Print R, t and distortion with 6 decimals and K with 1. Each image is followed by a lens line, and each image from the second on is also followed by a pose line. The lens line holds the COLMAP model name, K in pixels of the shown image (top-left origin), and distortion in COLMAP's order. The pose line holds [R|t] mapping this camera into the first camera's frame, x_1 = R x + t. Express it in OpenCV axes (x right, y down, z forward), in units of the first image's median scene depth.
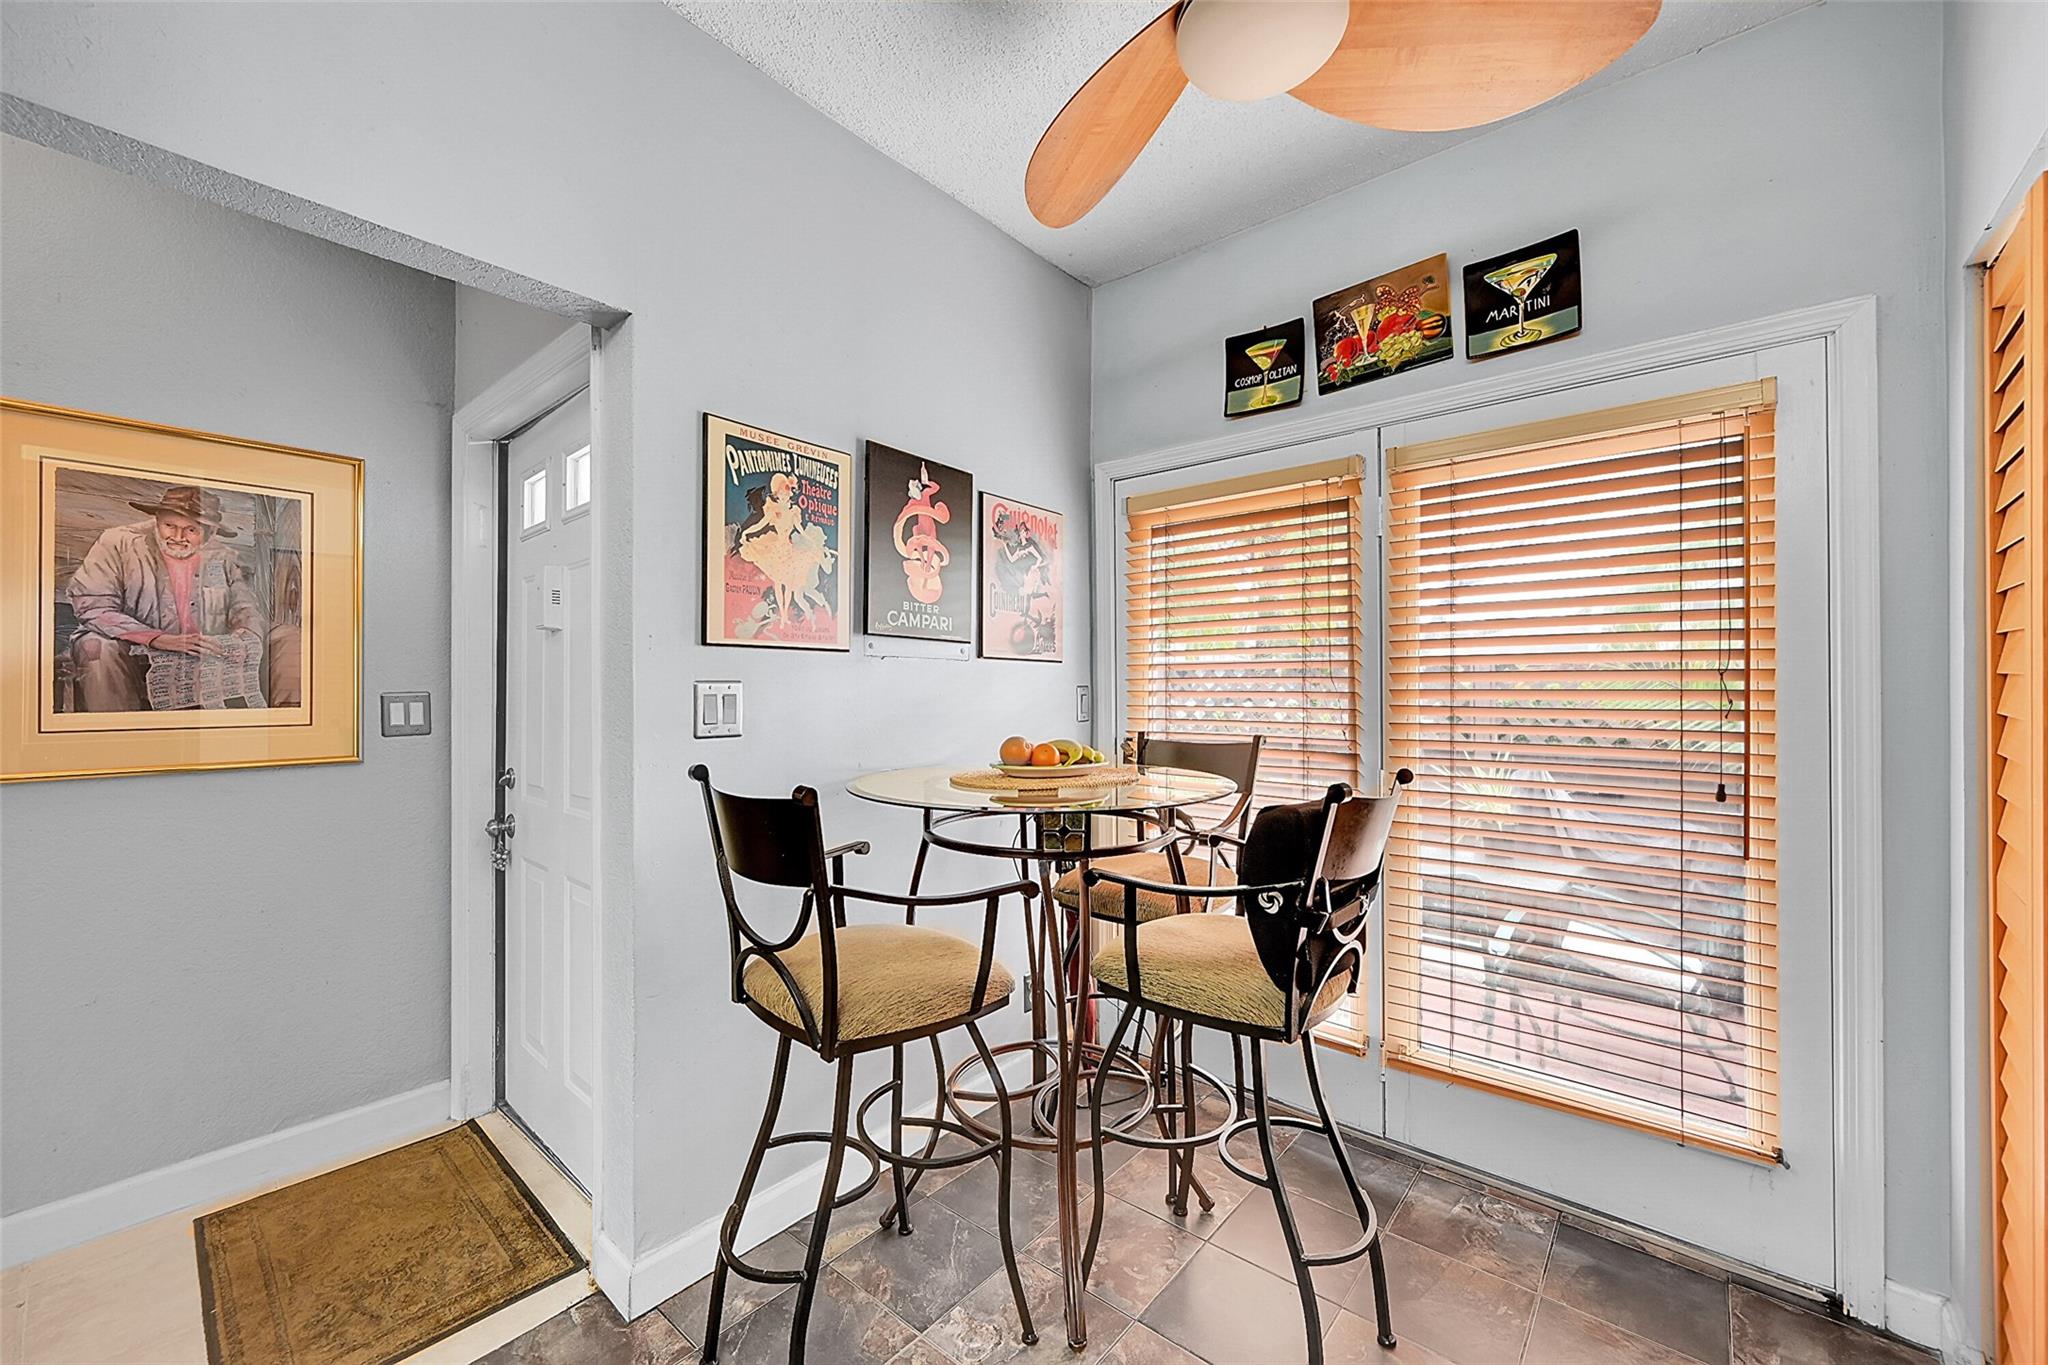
lens RADIAL K [[808.0, 0, 1022.2], [0, 808.0, 679.2], [0, 0, 1]] dist [-0.001442, 0.000406]
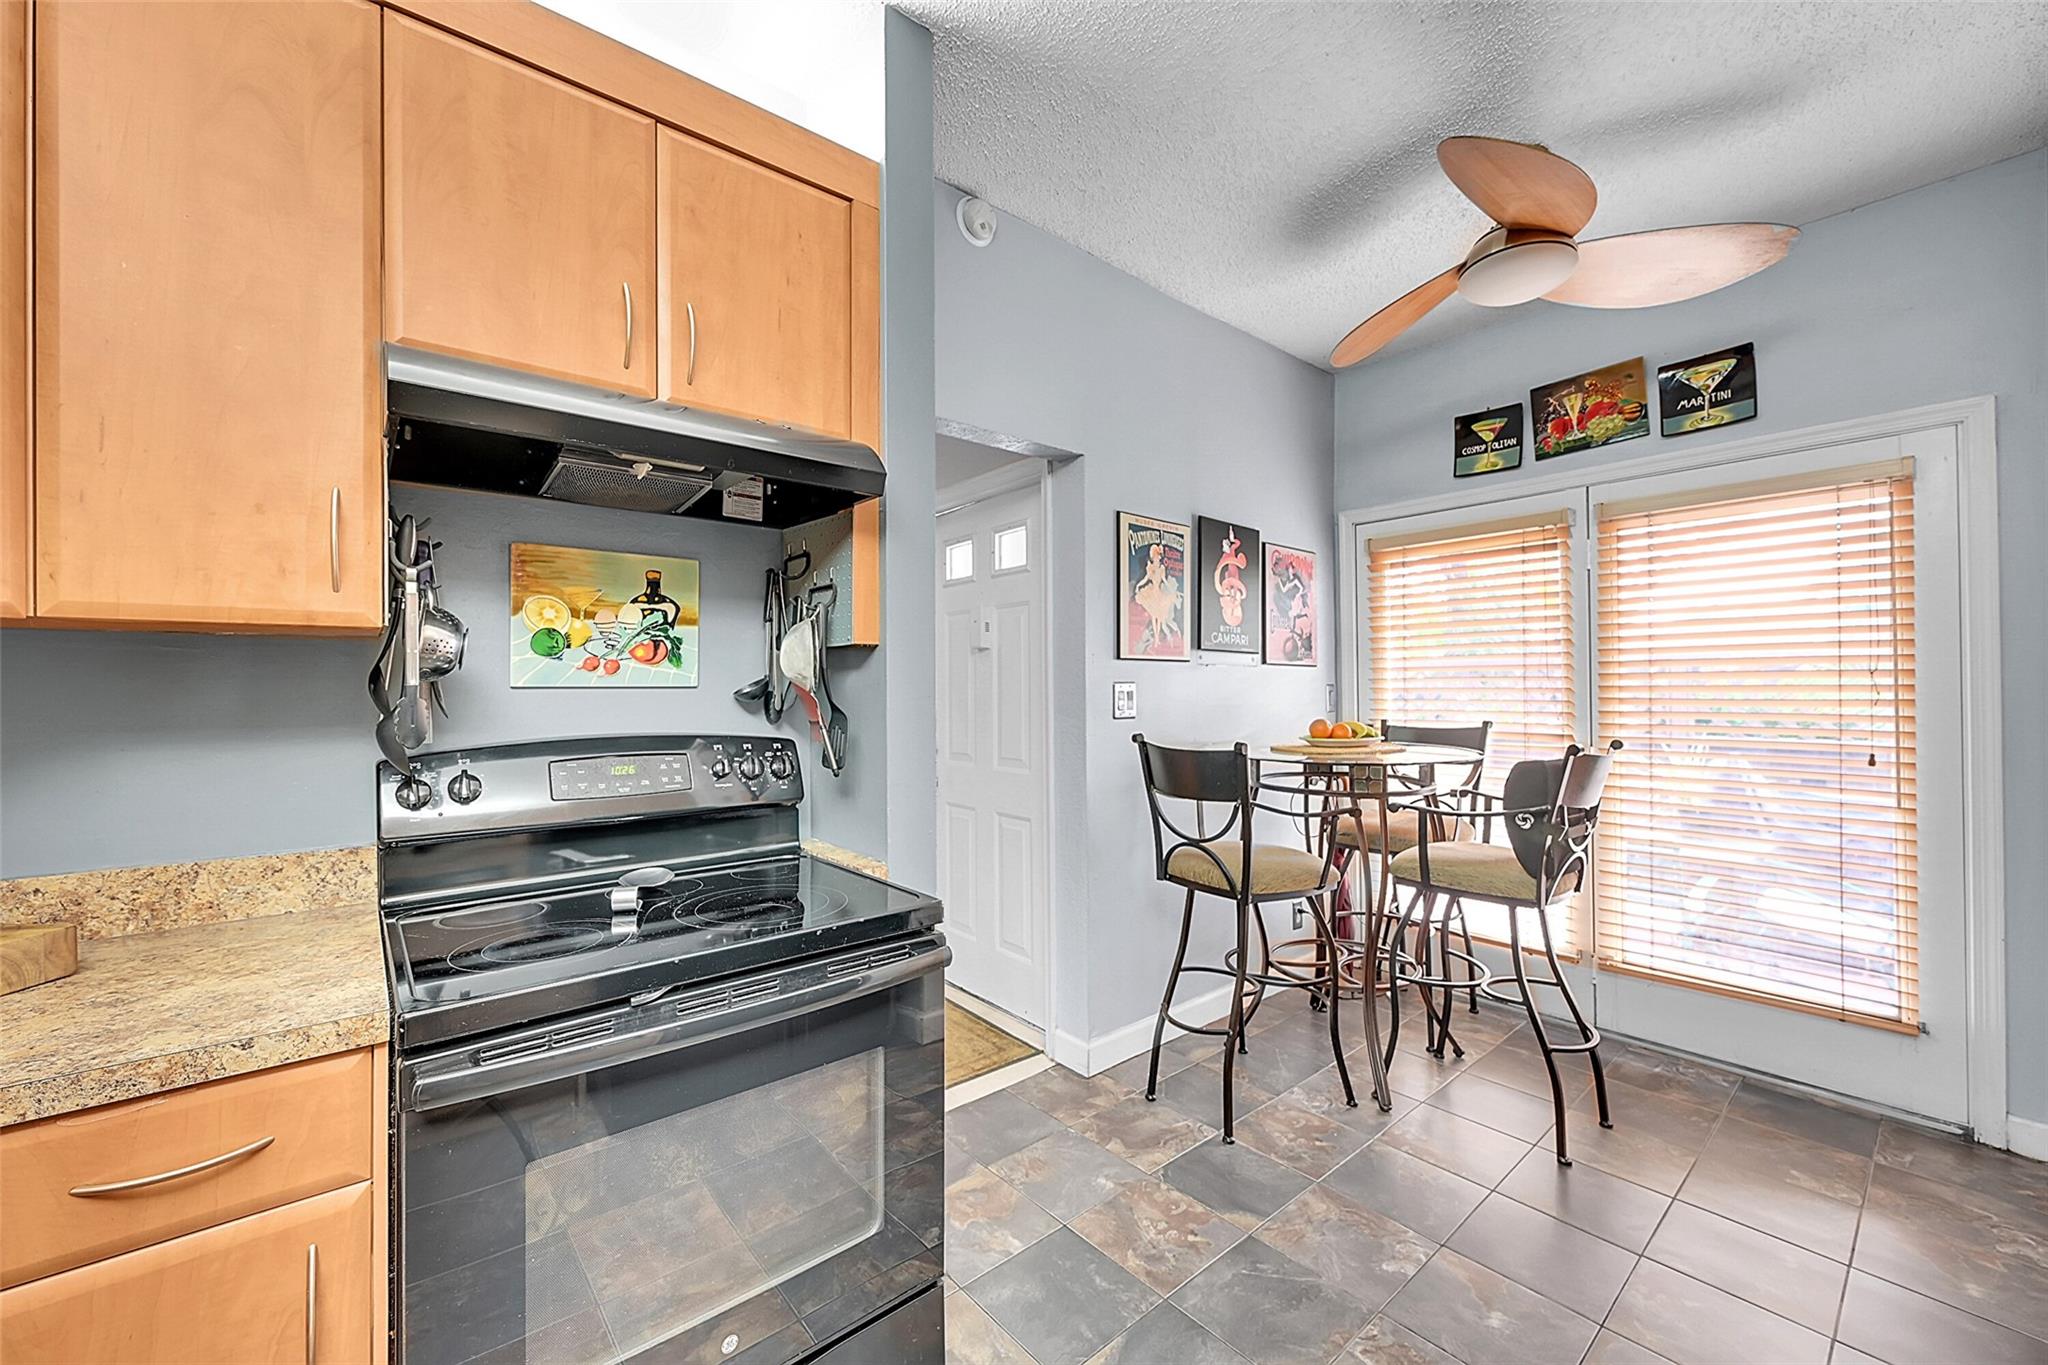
lens RADIAL K [[808.0, 0, 1022.2], [0, 808.0, 679.2], [0, 0, 1]] dist [-0.001442, 0.000406]
pose [[0.986030, -0.006377, -0.166447, -0.276577], [0.006438, 0.999979, -0.000174, -0.004141], [0.166445, -0.000900, 0.986050, -0.500373]]
